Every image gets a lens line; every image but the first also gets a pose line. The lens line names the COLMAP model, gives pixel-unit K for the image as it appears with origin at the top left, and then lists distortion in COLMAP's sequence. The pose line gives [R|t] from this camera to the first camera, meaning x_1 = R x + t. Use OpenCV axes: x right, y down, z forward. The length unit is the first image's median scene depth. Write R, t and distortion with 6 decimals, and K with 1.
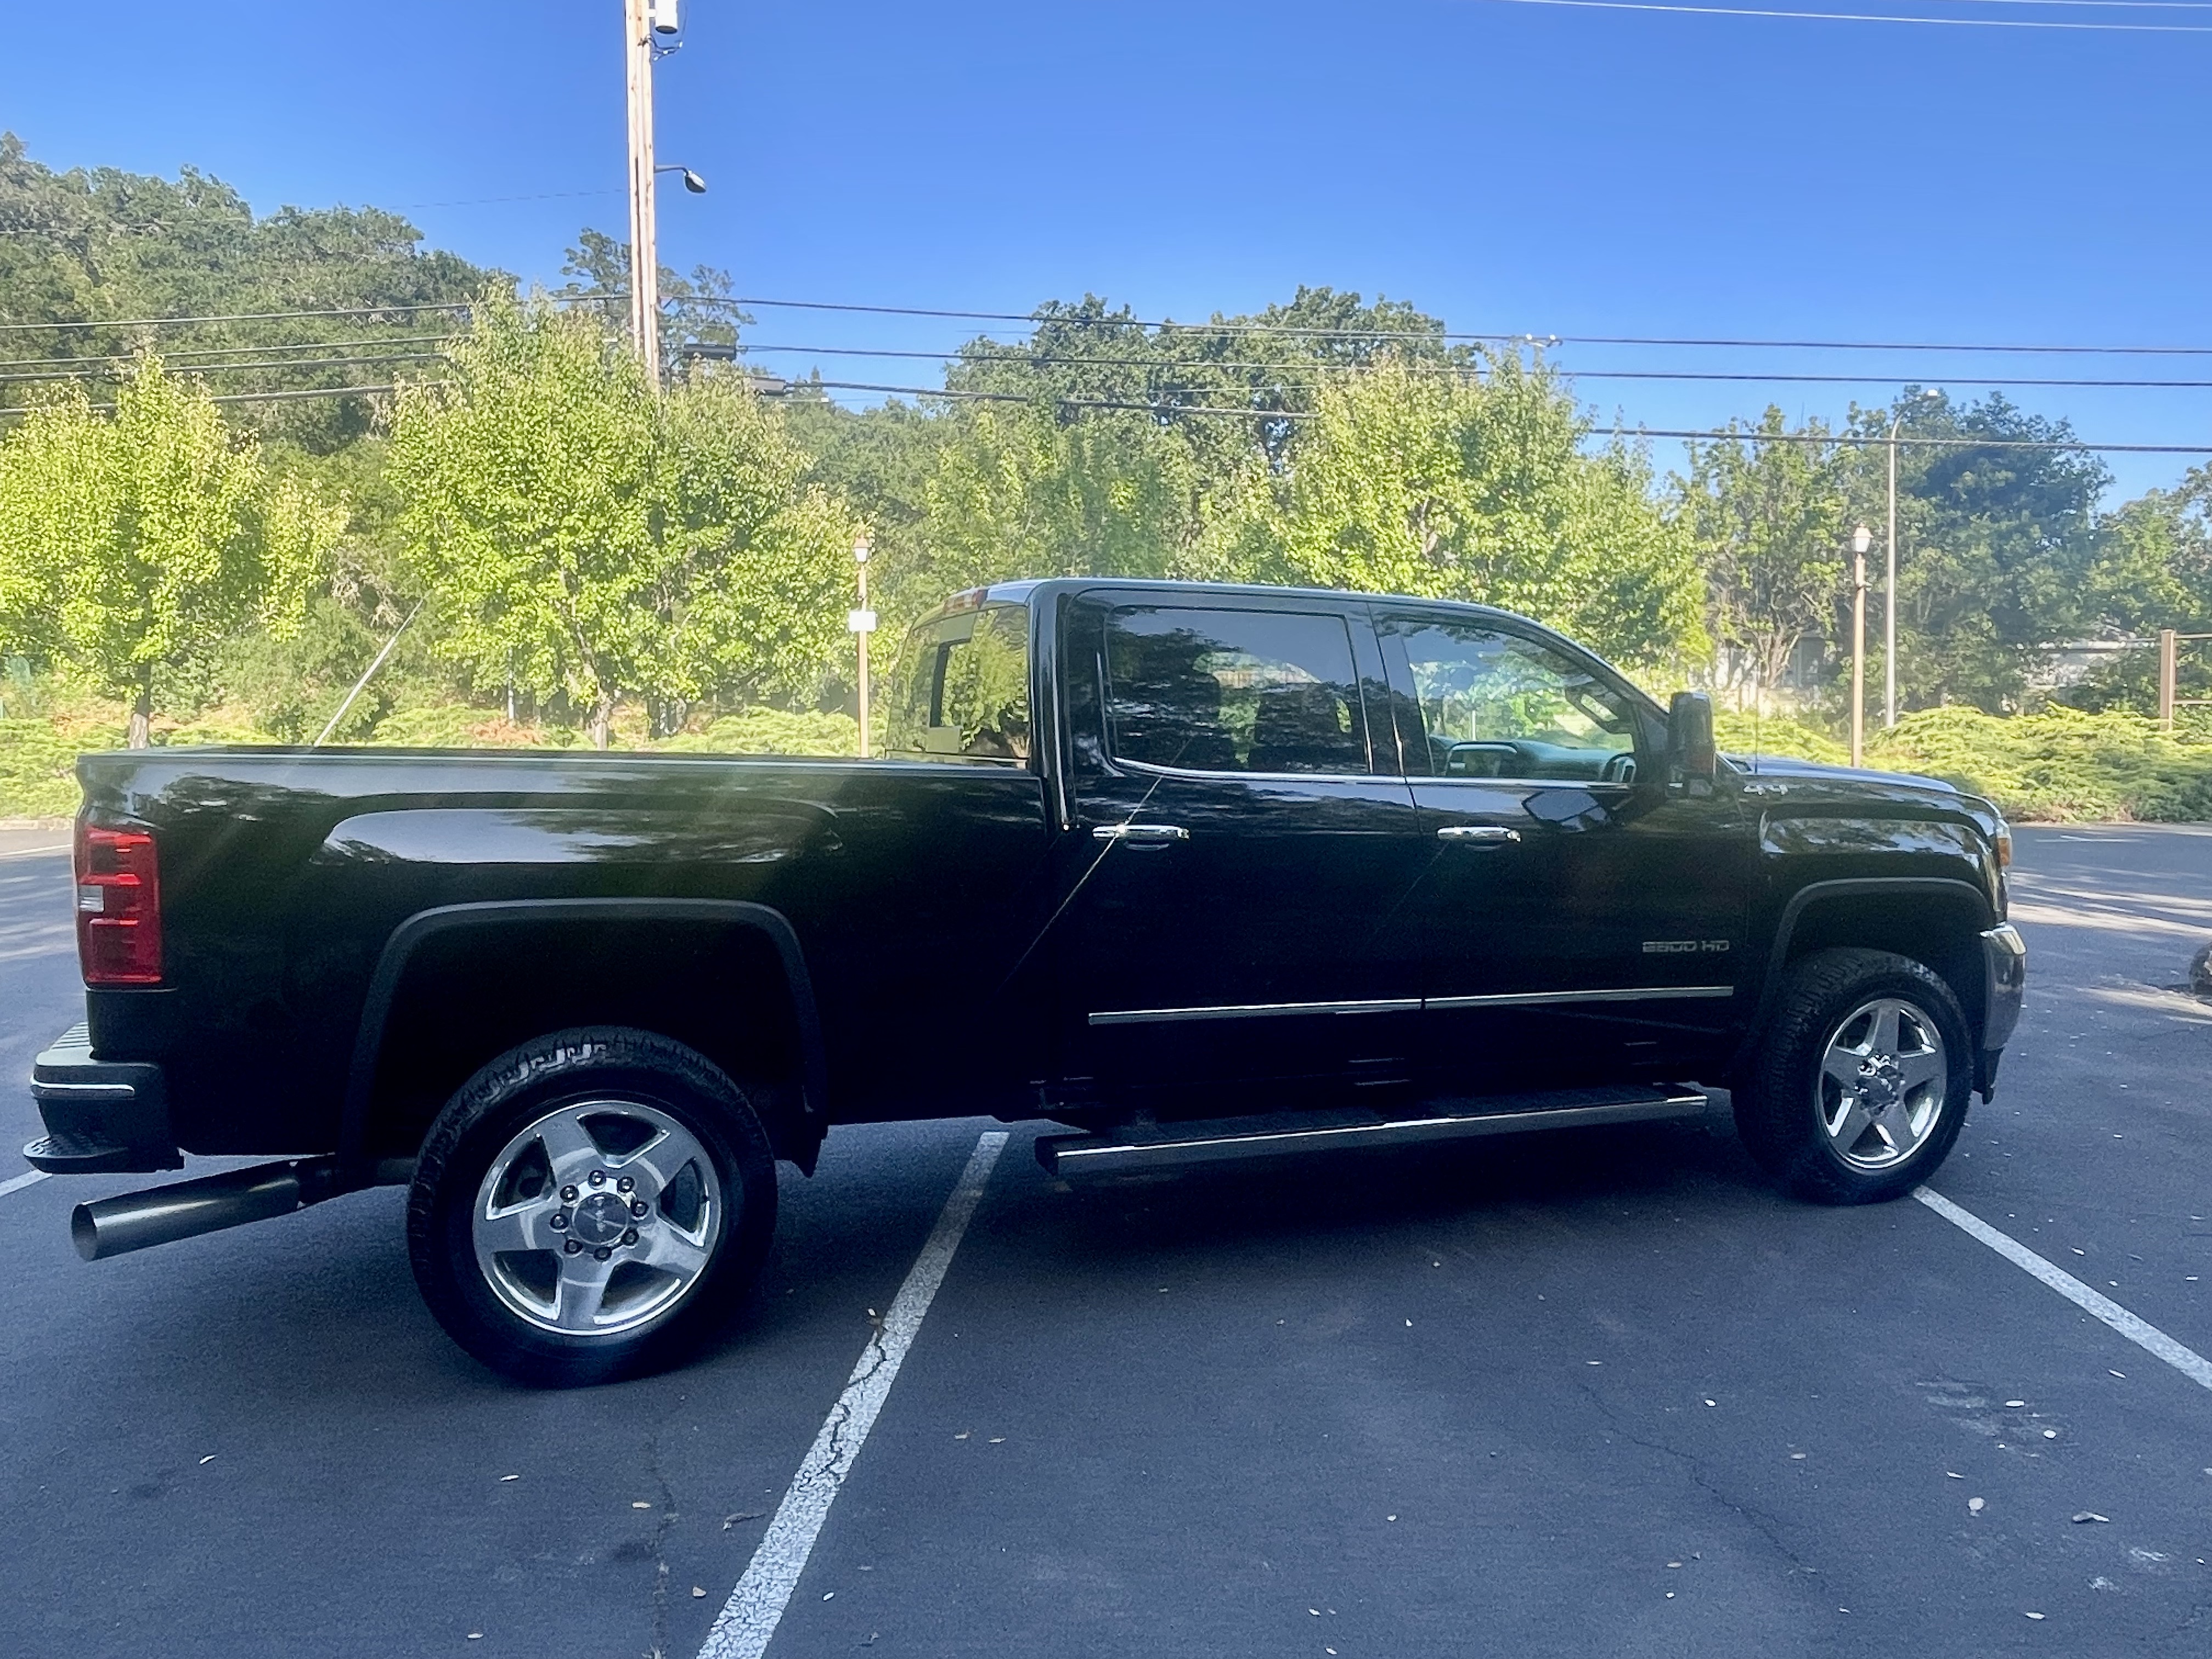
lens RADIAL K [[1532.2, 0, 1099.1], [0, 1532.2, 826.4], [0, 0, 1]] dist [-0.008139, -0.013167]
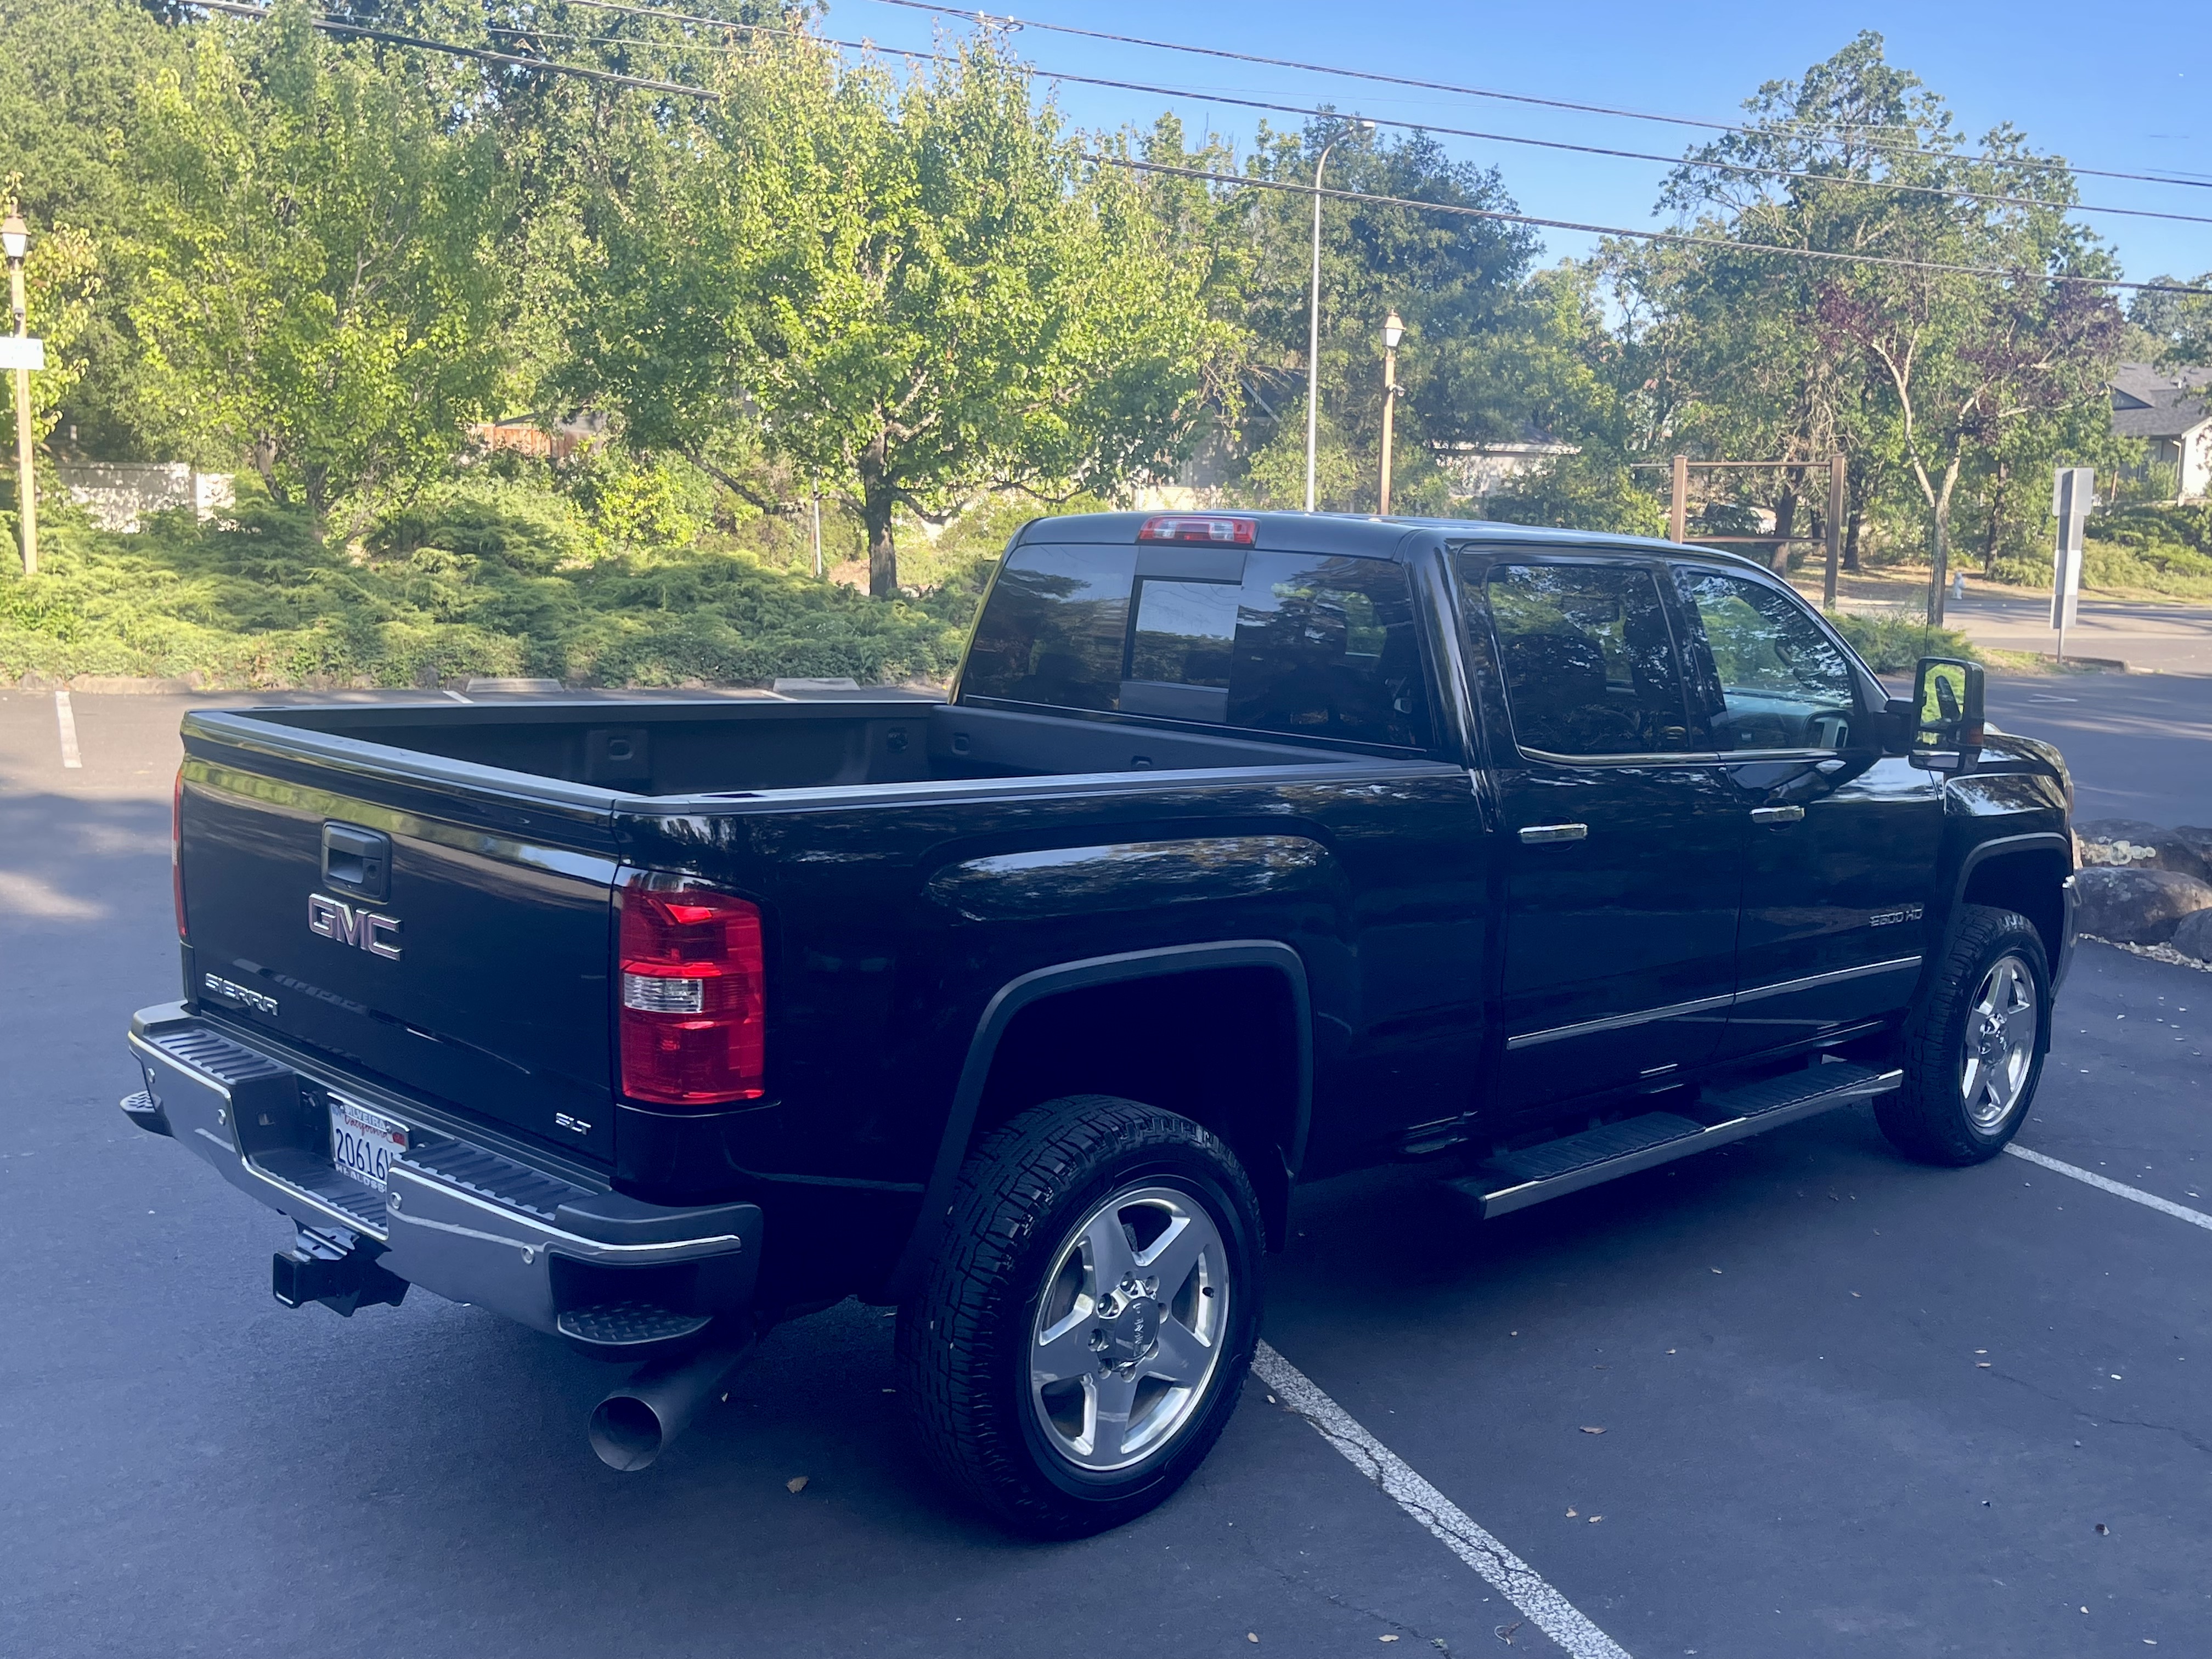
lens RADIAL K [[2164.9, 0, 1109.7], [0, 2164.9, 825.9], [0, 0, 1]] dist [0.009243, 0.000000]
pose [[0.912699, -0.025084, 0.407861, -0.113106], [-0.007816, 0.996860, 0.078799, -0.015031], [-0.408557, -0.075108, 0.909637, -0.005671]]
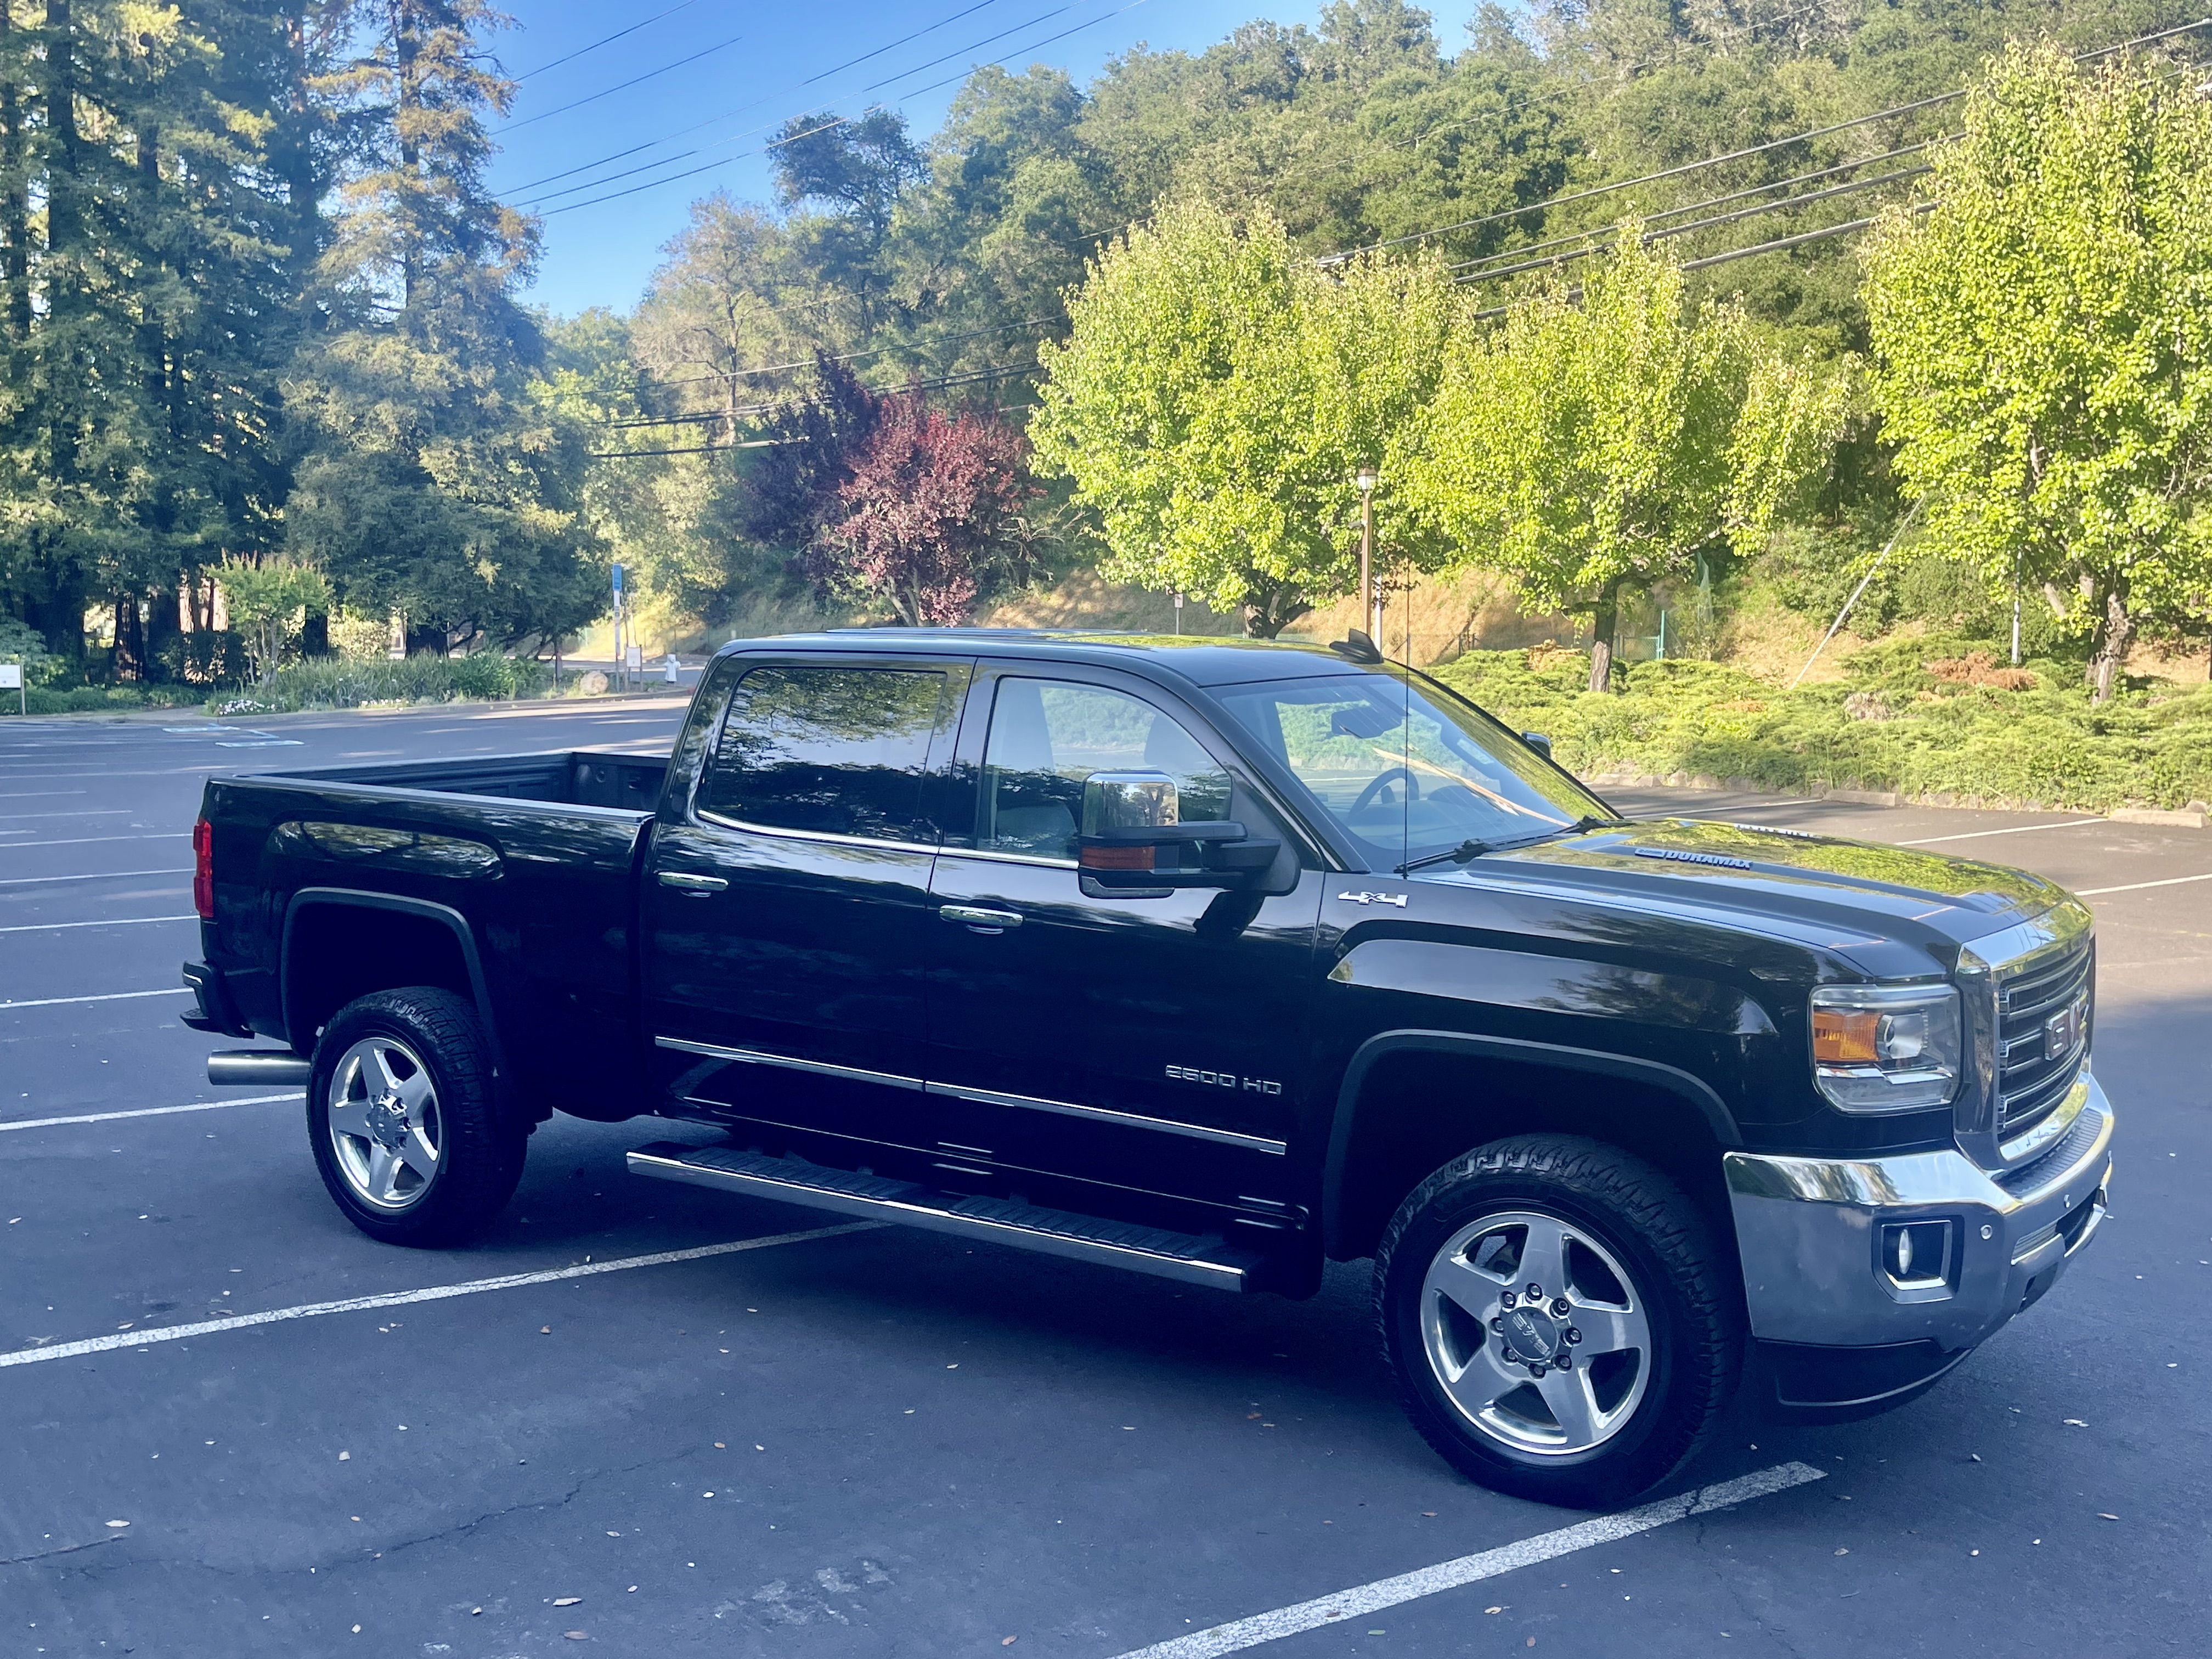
lens RADIAL K [[2179.1, 0, 1106.9], [0, 2179.1, 835.4], [0, 0, 1]] dist [-0.005777, 0.000000]
pose [[0.593352, 0.070094, -0.801885, 0.231414], [-0.047320, 0.997516, 0.052179, -0.019708], [0.803551, 0.006985, 0.595195, 0.048852]]
